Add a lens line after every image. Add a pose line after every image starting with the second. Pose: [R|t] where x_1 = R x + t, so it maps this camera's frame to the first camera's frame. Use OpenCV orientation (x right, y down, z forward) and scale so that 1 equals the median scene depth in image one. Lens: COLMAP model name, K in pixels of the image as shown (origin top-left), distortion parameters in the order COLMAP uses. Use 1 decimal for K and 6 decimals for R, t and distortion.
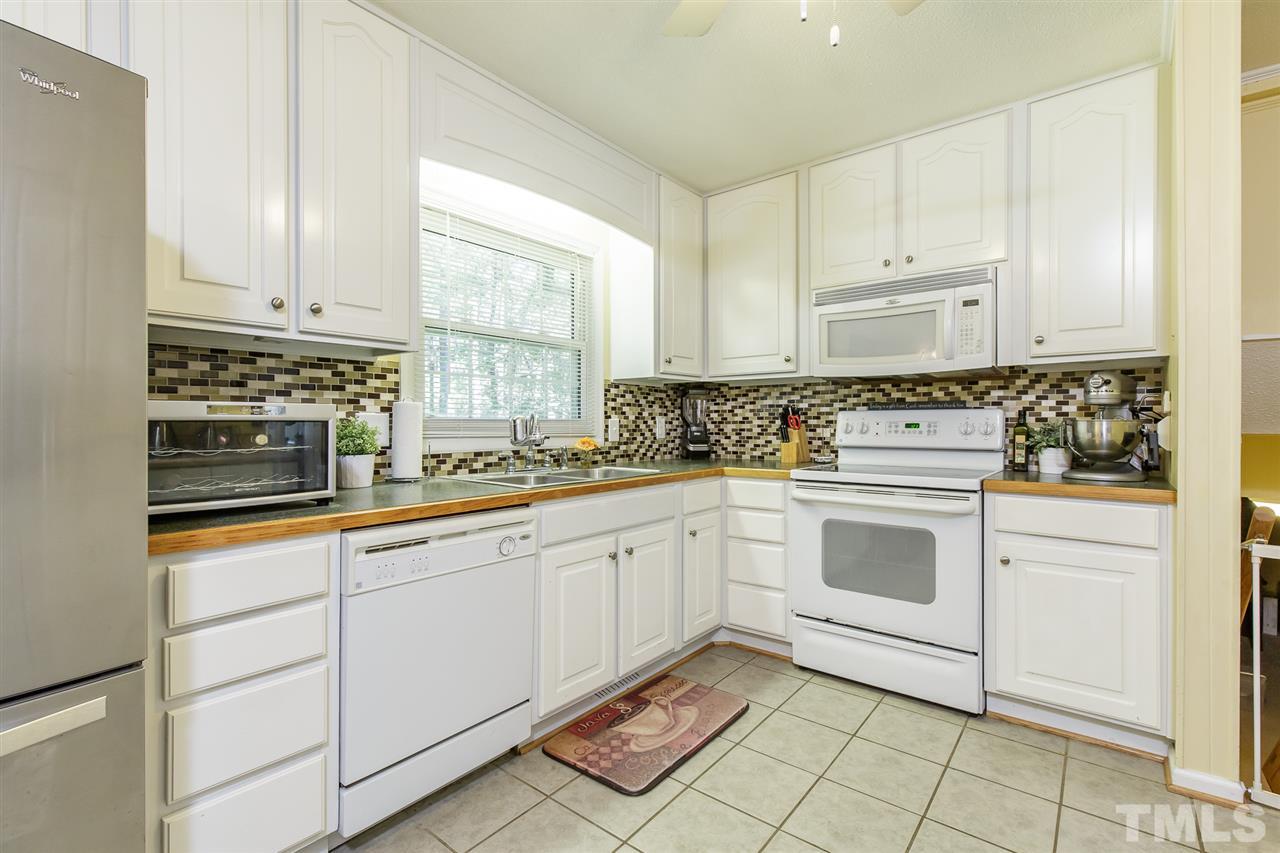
lens RADIAL K [[583.3, 0, 657.8], [0, 583.3, 424.3], [0, 0, 1]] dist [0.002426, -0.000427]
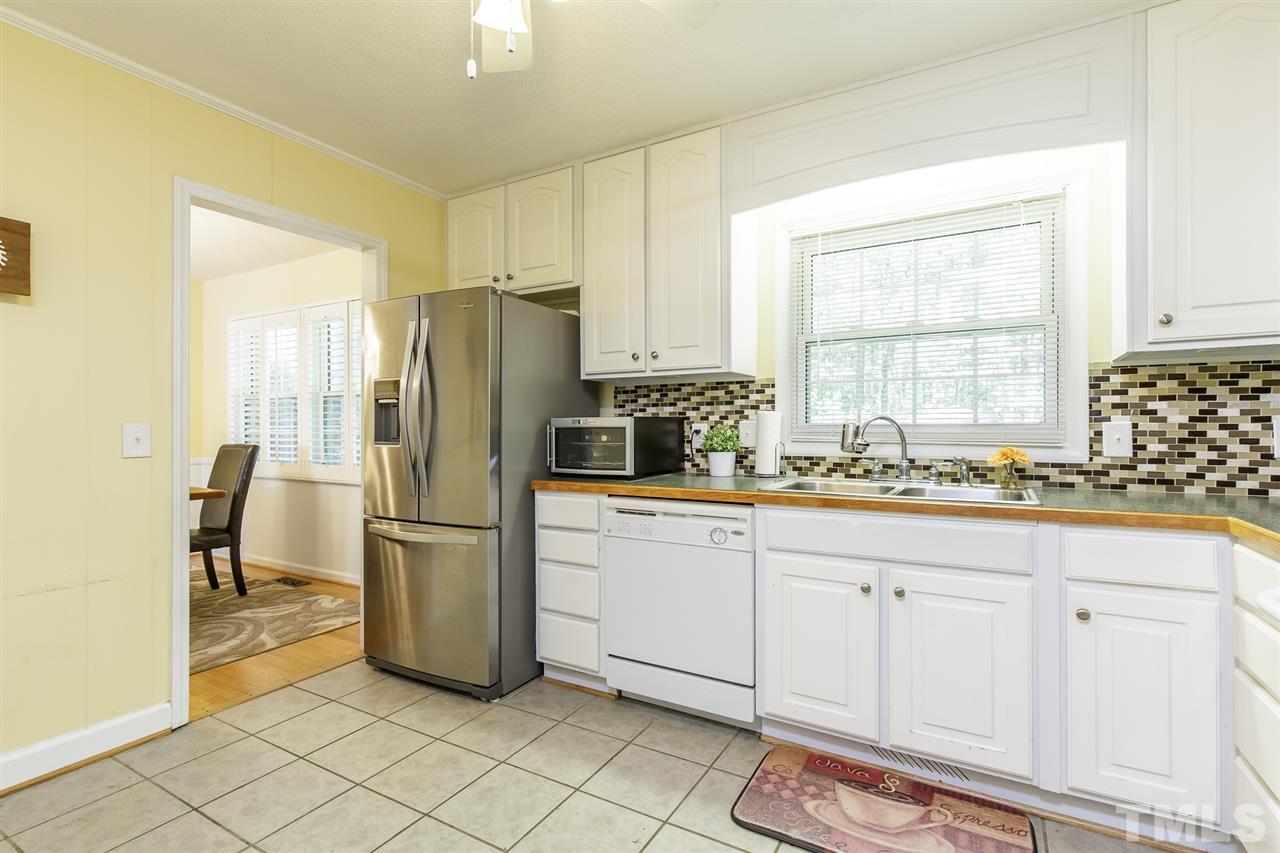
lens RADIAL K [[583.3, 0, 666.0], [0, 583.3, 426.7], [0, 0, 1]] dist [0.002426, -0.000427]
pose [[0.154865, -0.001646, -0.987934, 0.663622], [-0.000486, 0.999998, -0.001742, -0.003518], [0.987936, 0.000750, 0.154864, 0.553899]]
